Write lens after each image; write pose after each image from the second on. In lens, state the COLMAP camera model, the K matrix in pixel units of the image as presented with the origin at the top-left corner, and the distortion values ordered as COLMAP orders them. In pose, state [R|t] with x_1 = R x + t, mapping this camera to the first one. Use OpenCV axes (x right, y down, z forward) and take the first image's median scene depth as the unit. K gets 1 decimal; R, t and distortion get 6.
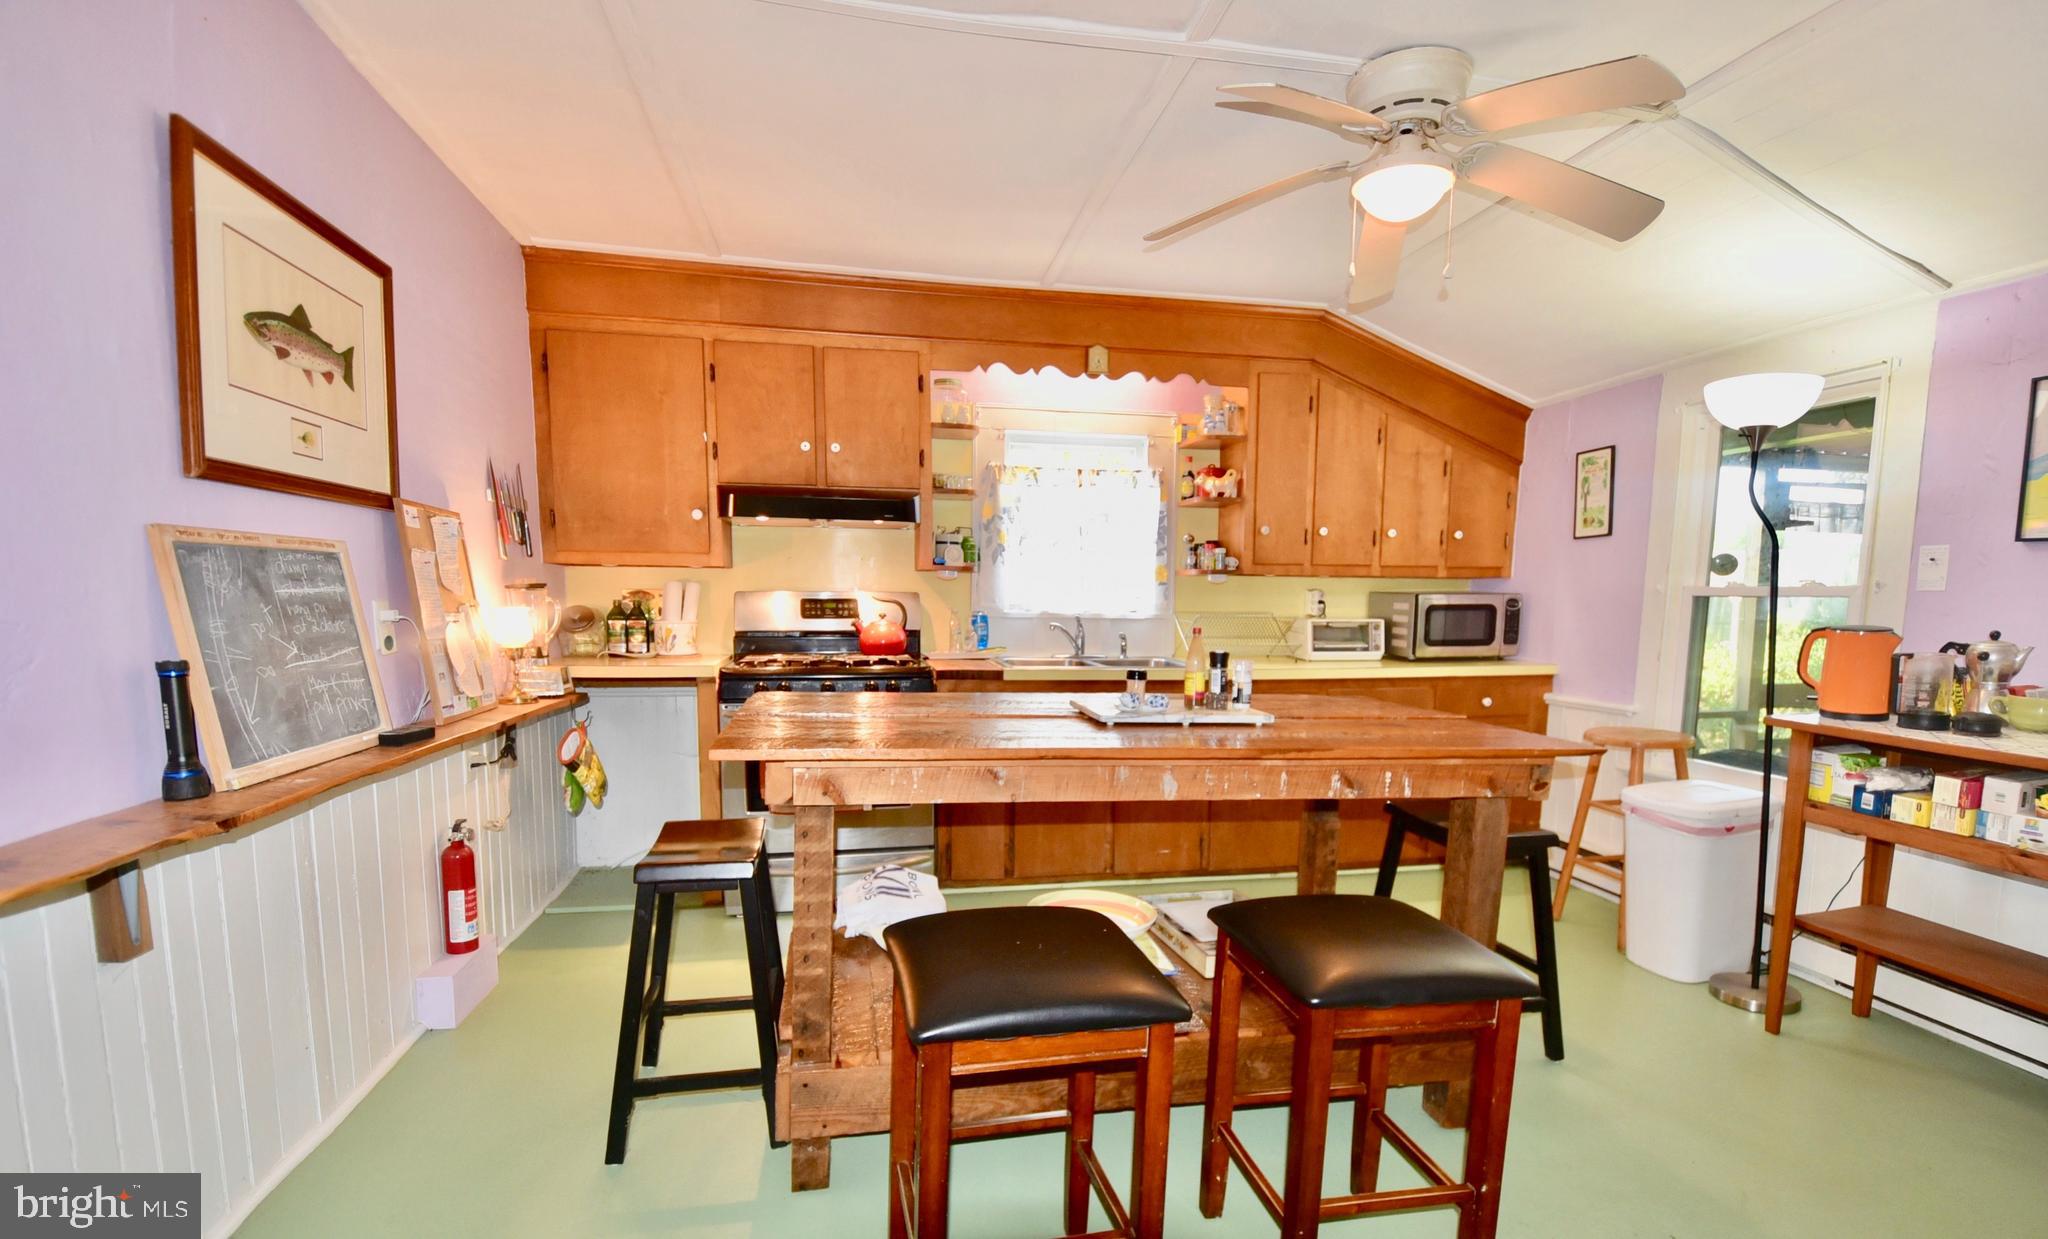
lens RADIAL K [[965.4, 0, 1026.5], [0, 965.4, 620.2], [0, 0, 1]] dist [-0.001534, -0.000217]
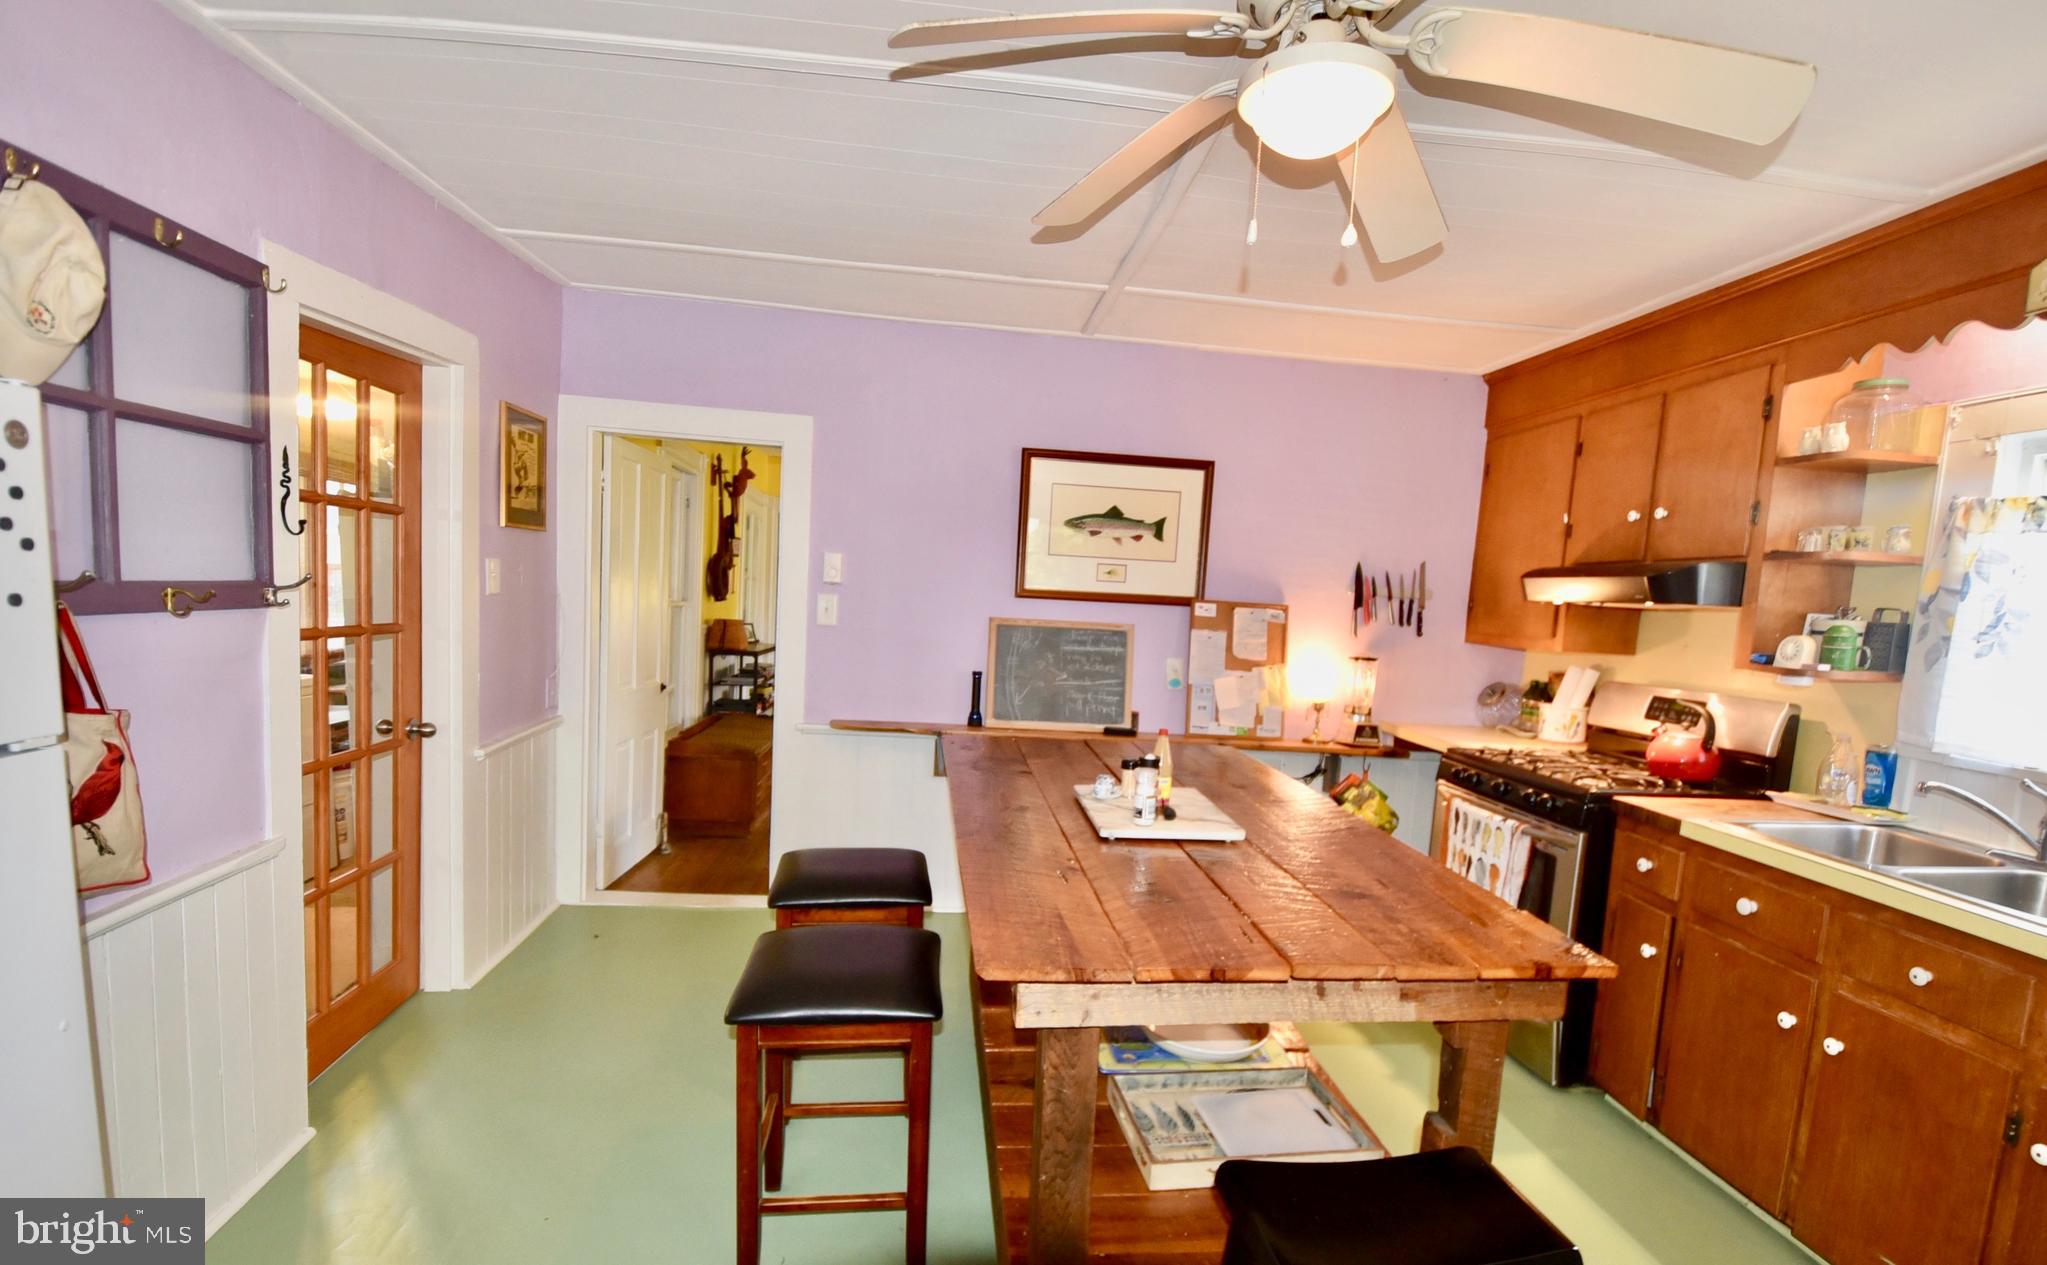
lens RADIAL K [[869.4, 0, 1028.3], [0, 869.4, 632.3], [0, 0, 1]] dist [0.001496, 0.000052]
pose [[-0.070932, 0.021574, -0.997248, 1.018976], [-0.080863, 0.996351, 0.027307, -0.098657], [0.994198, 0.082577, -0.068929, 0.938632]]
